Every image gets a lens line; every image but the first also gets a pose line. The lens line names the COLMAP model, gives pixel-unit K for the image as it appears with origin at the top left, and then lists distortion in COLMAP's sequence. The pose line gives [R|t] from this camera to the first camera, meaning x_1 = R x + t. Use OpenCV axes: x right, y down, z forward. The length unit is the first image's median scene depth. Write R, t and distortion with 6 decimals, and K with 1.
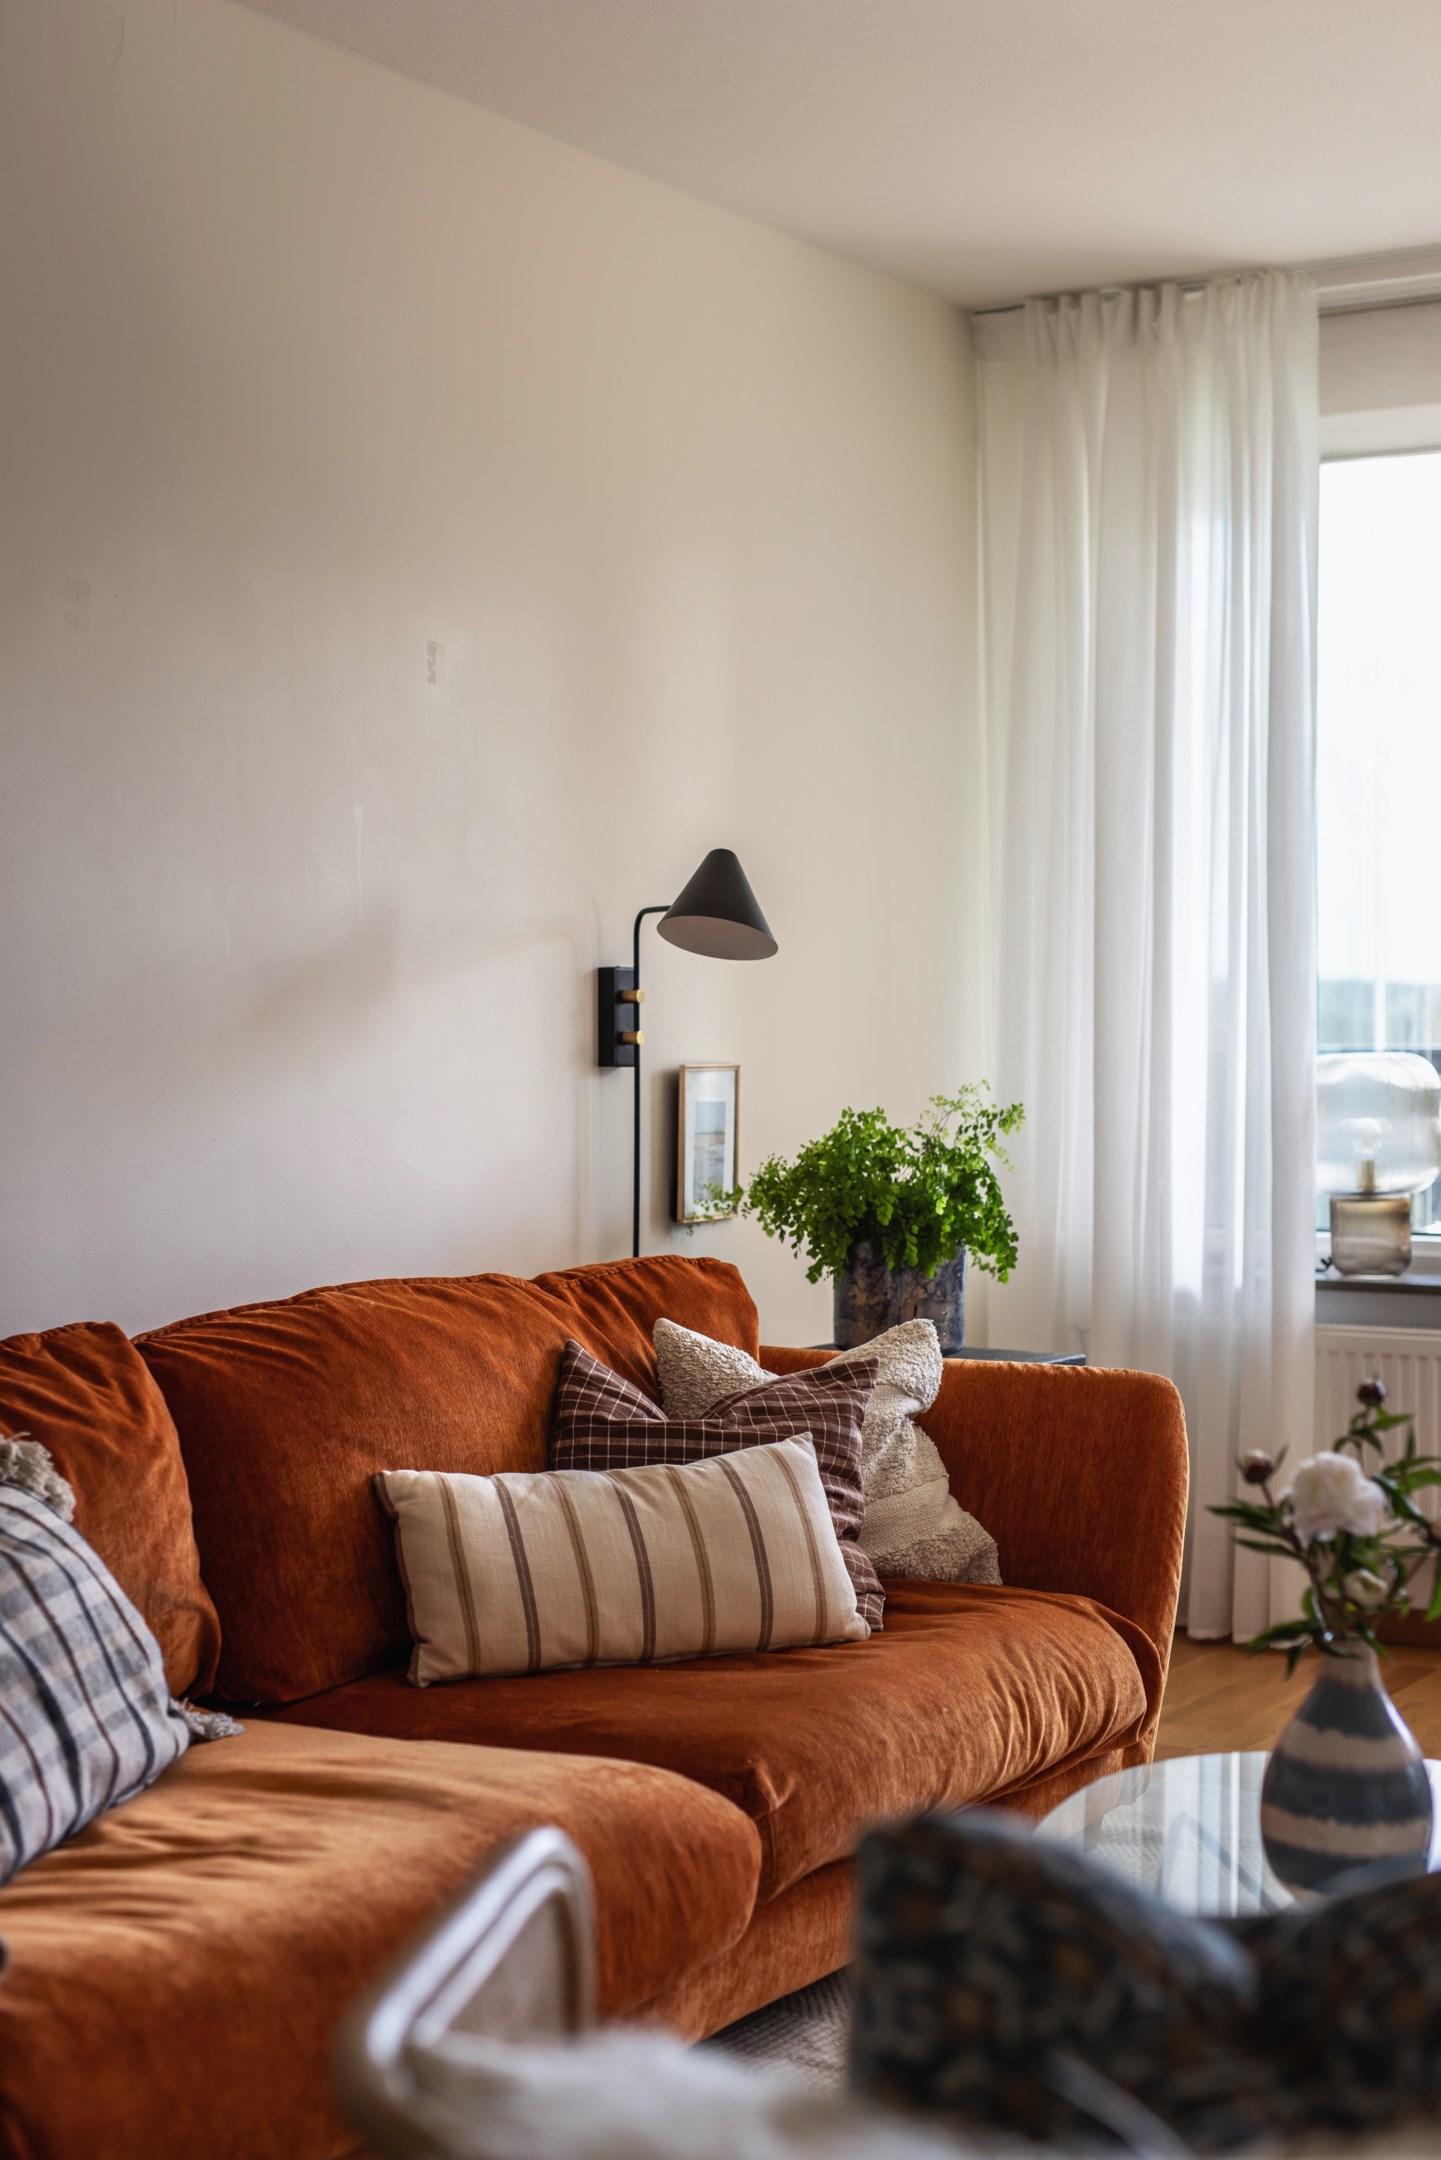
lens RADIAL K [[3058.9, 0, 720.0], [0, 3058.9, 1053.4], [0, 0, 1]] dist [0.002544, -0.002039]
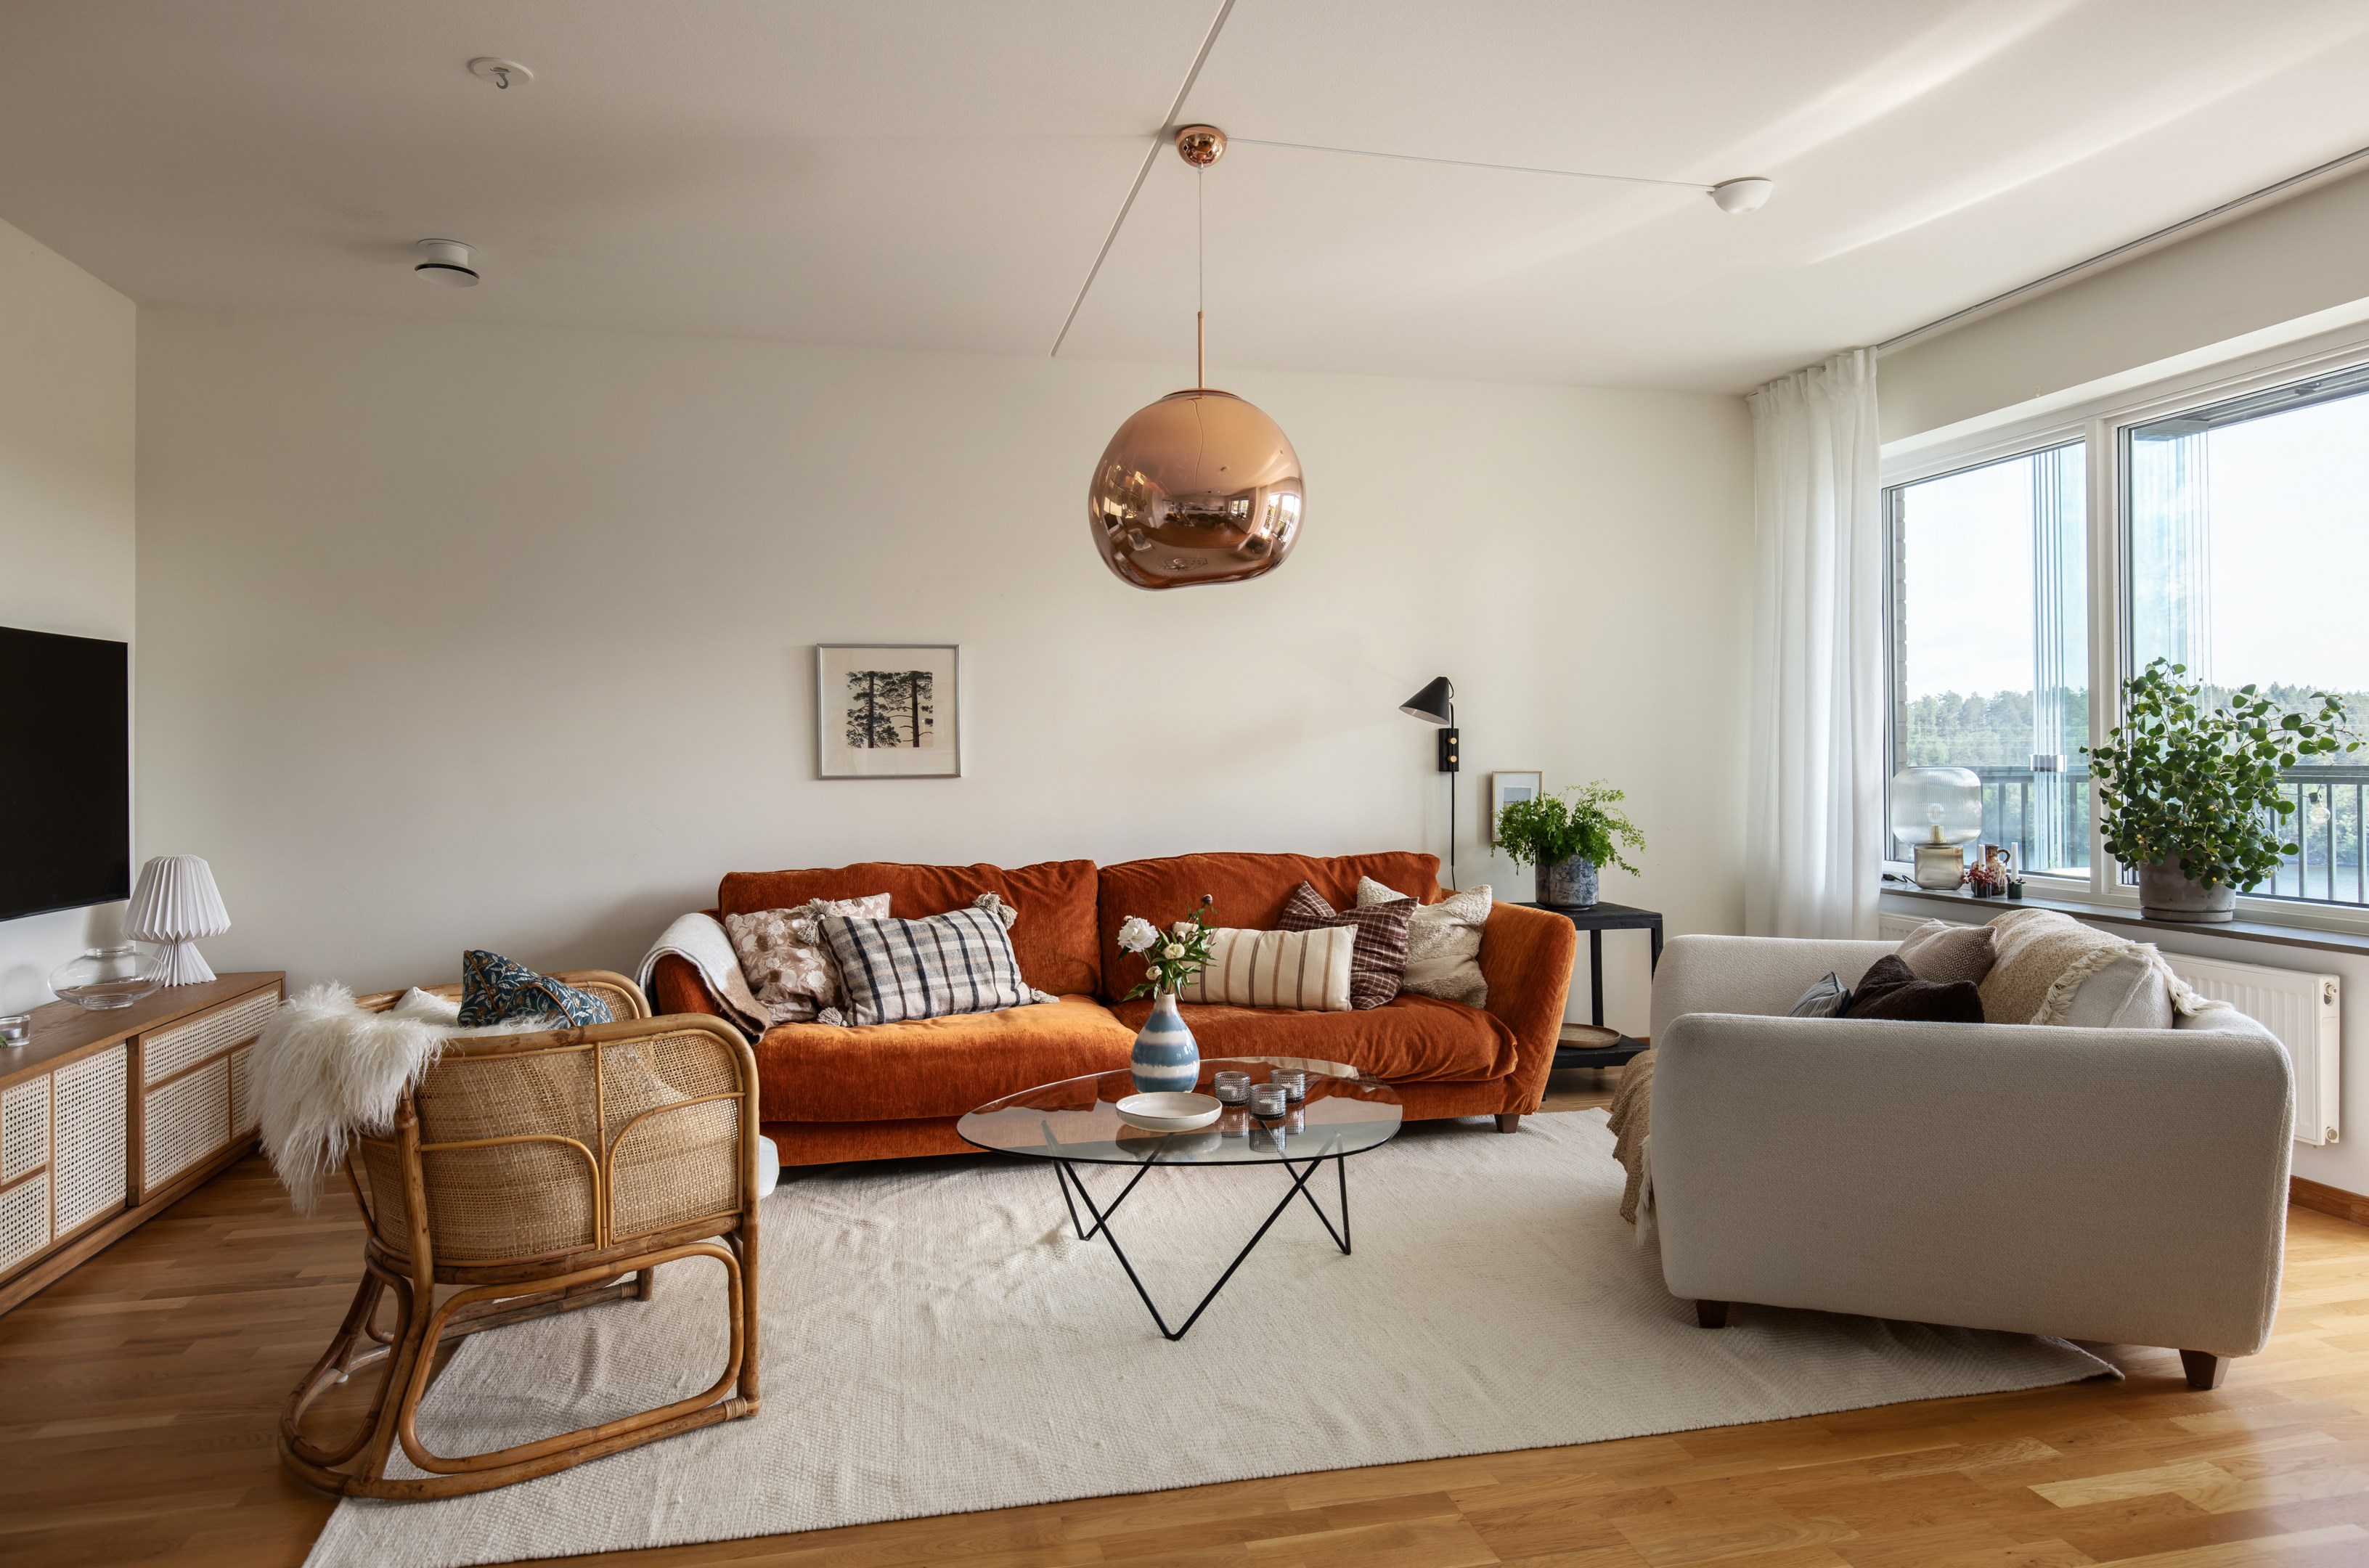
lens RADIAL K [[1433.8, 0, 1186.3], [0, 1433.8, 757.1], [0, 0, 1]] dist [0.001811, -0.000015]
pose [[0.705927, -0.003965, -0.708274, 0.717025], [-0.002564, 0.999963, -0.008154, 0.003504], [0.708280, 0.007572, 0.705891, 0.119223]]
